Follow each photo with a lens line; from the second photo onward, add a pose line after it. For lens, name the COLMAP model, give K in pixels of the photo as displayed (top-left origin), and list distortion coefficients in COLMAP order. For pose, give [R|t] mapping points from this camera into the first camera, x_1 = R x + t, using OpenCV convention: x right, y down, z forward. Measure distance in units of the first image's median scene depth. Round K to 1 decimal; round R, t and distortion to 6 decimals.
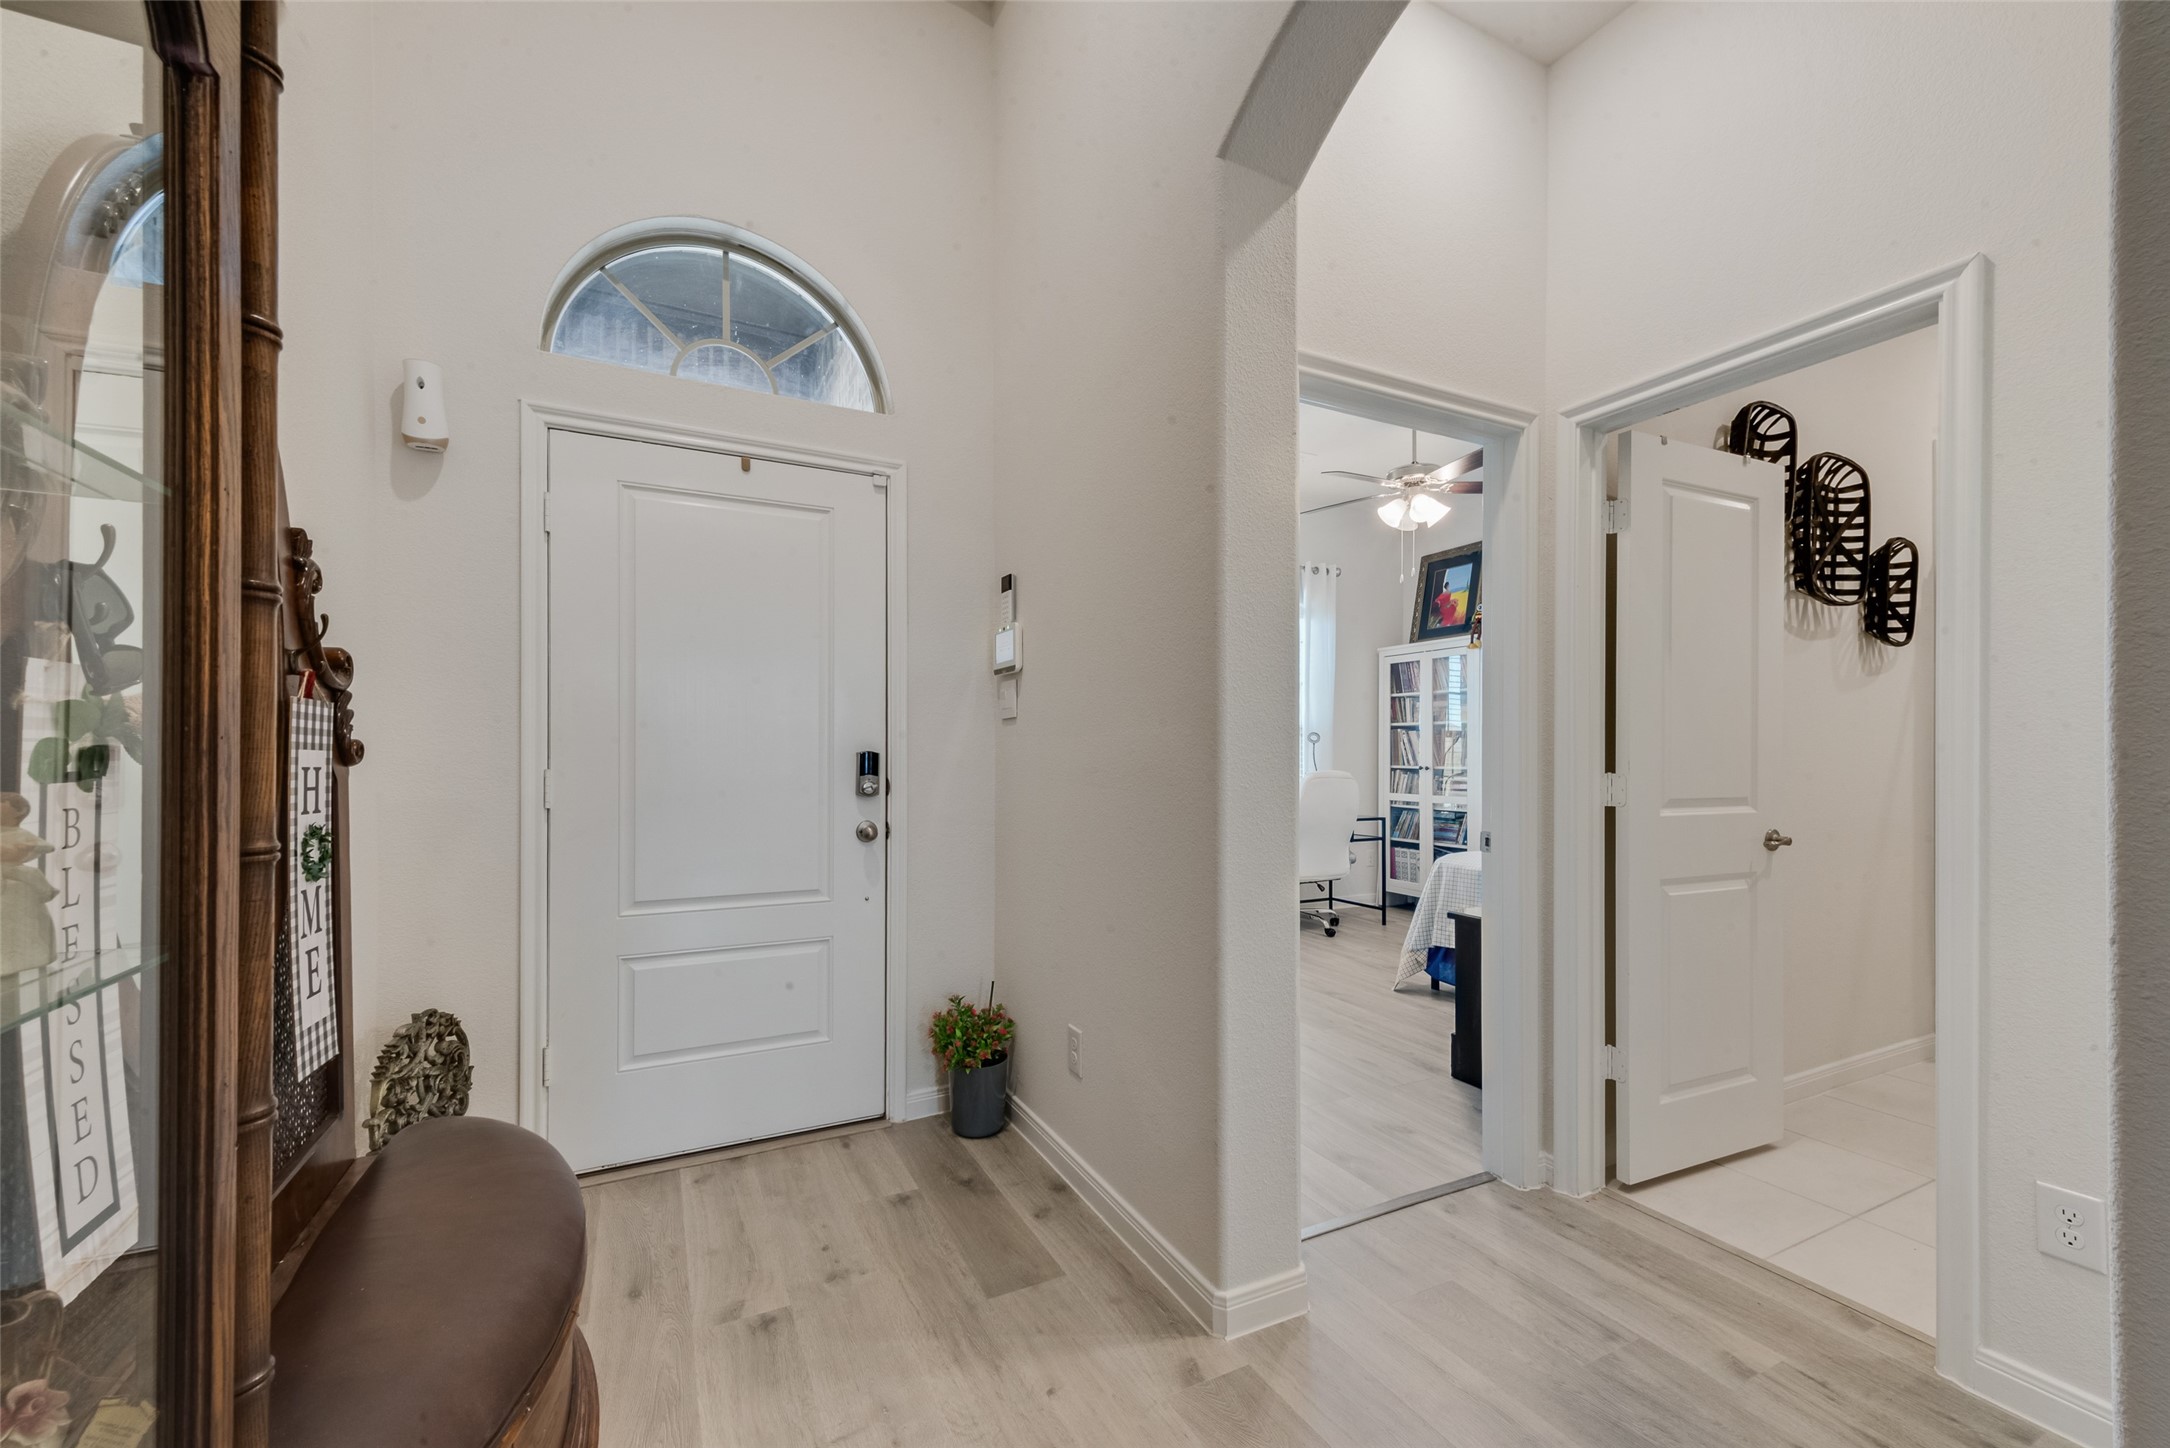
lens RADIAL K [[866.5, 0, 1087.0], [0, 866.5, 743.1], [0, 0, 1]] dist [0.016737, -0.008719]
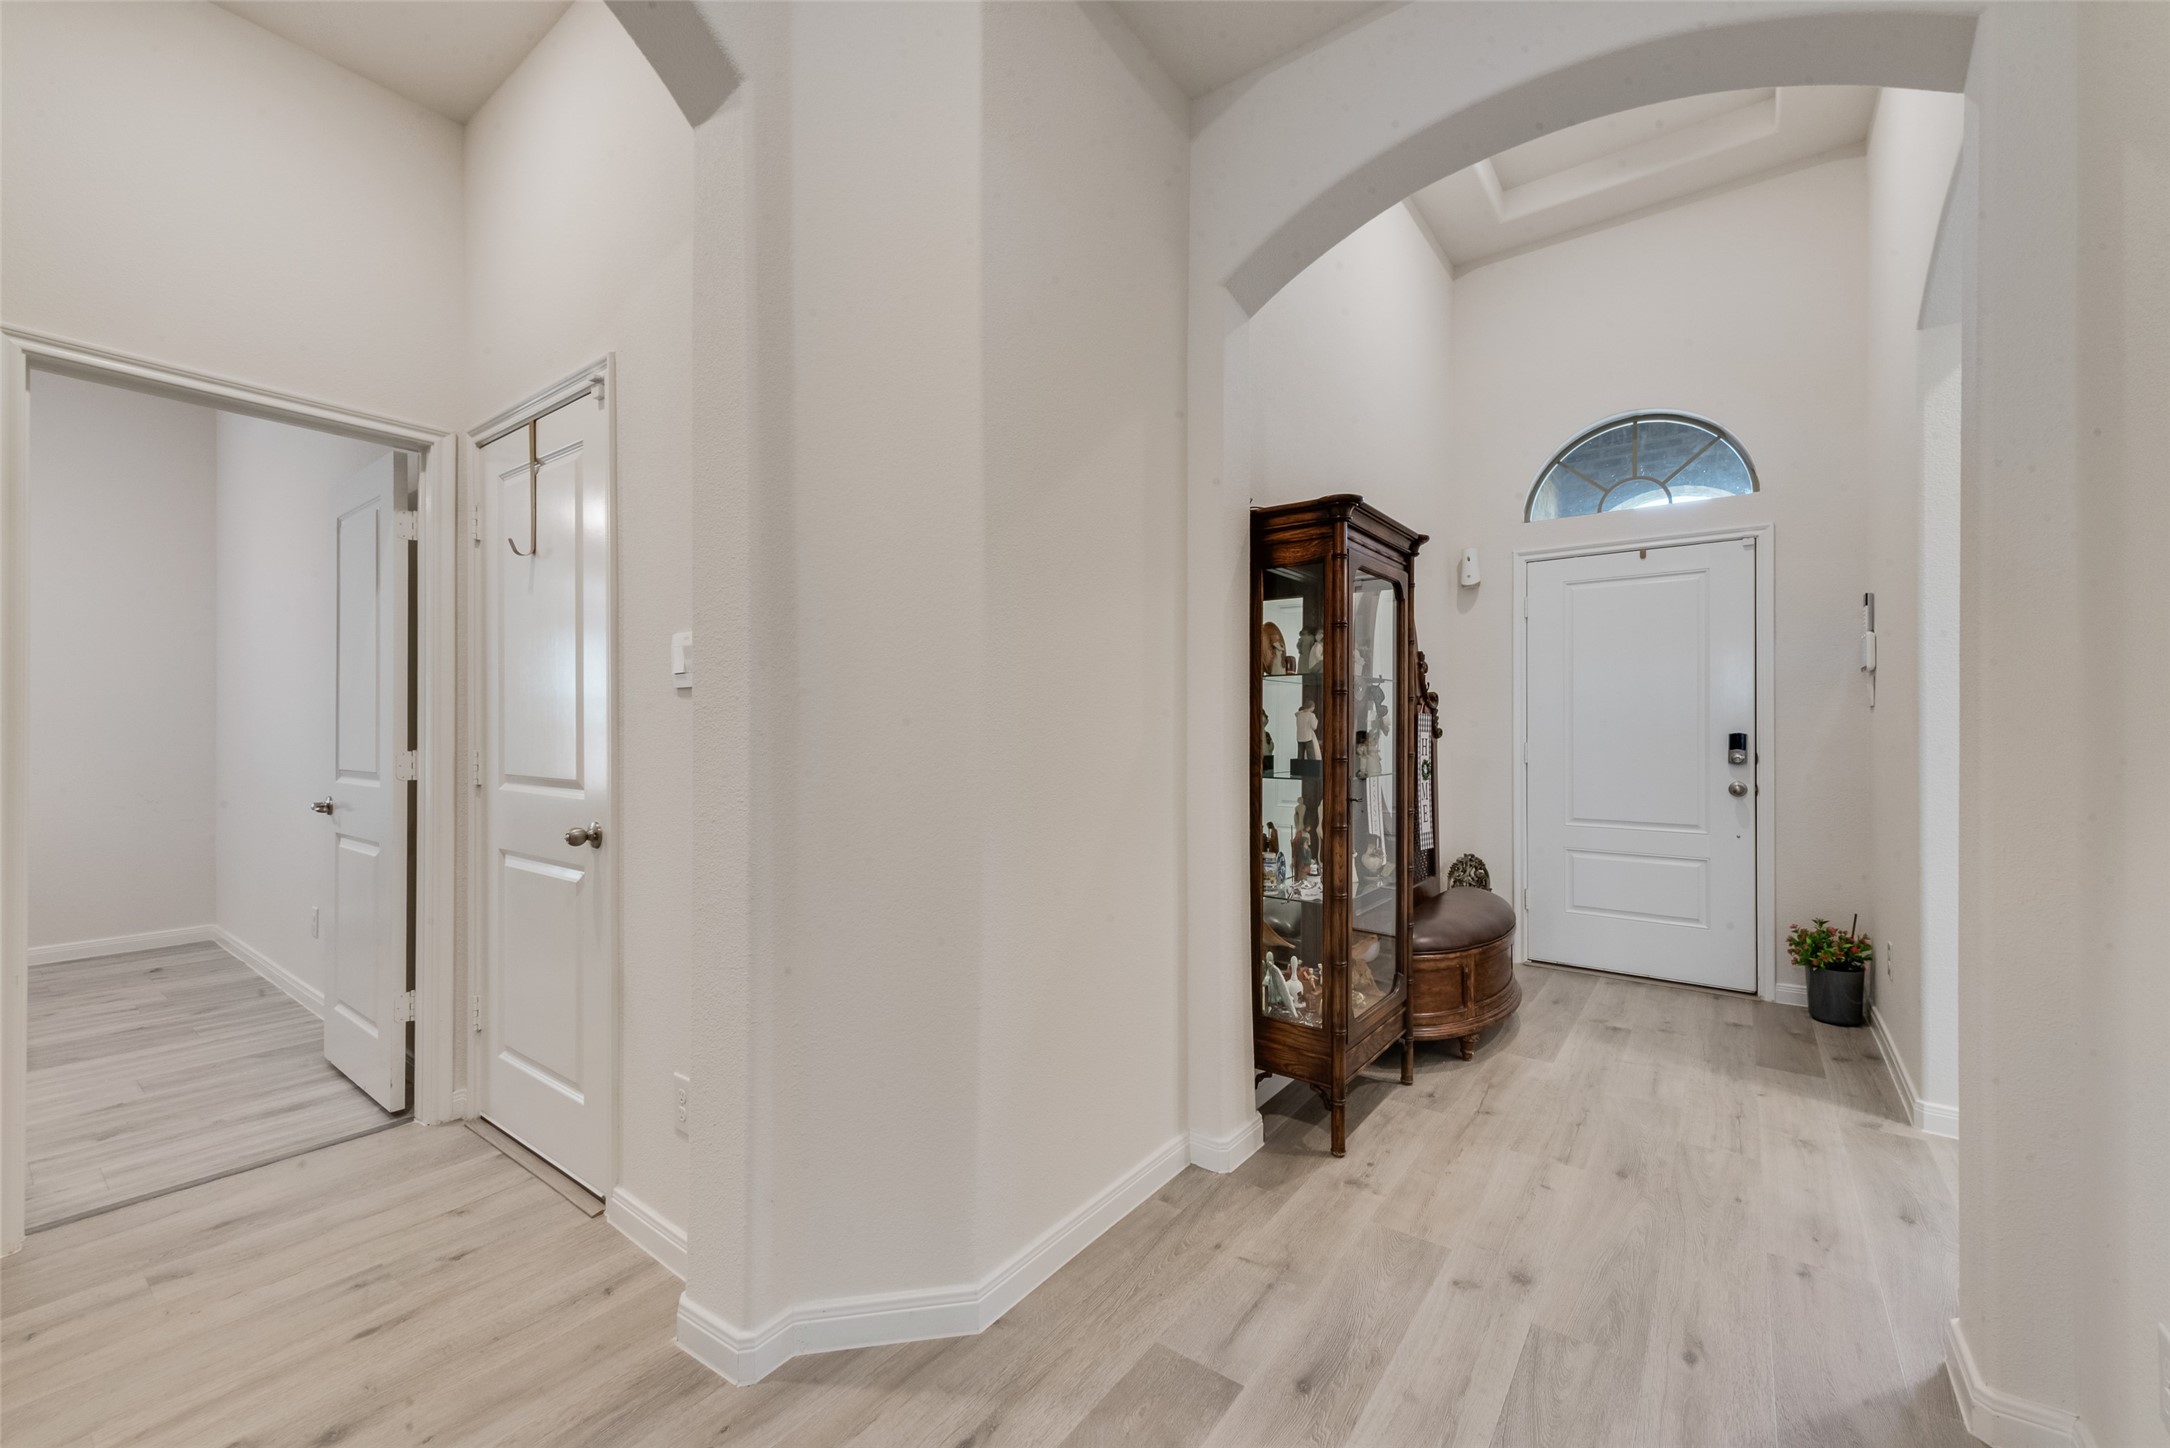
lens RADIAL K [[866.5, 0, 1087.0], [0, 866.5, 743.1], [0, 0, 1]] dist [0.016737, -0.008719]
pose [[0.443027, 0.006711, -0.896483, 0.771134], [0.007248, 0.999912, 0.011067, 0.003549], [0.896479, -0.011401, 0.442939, -0.821877]]
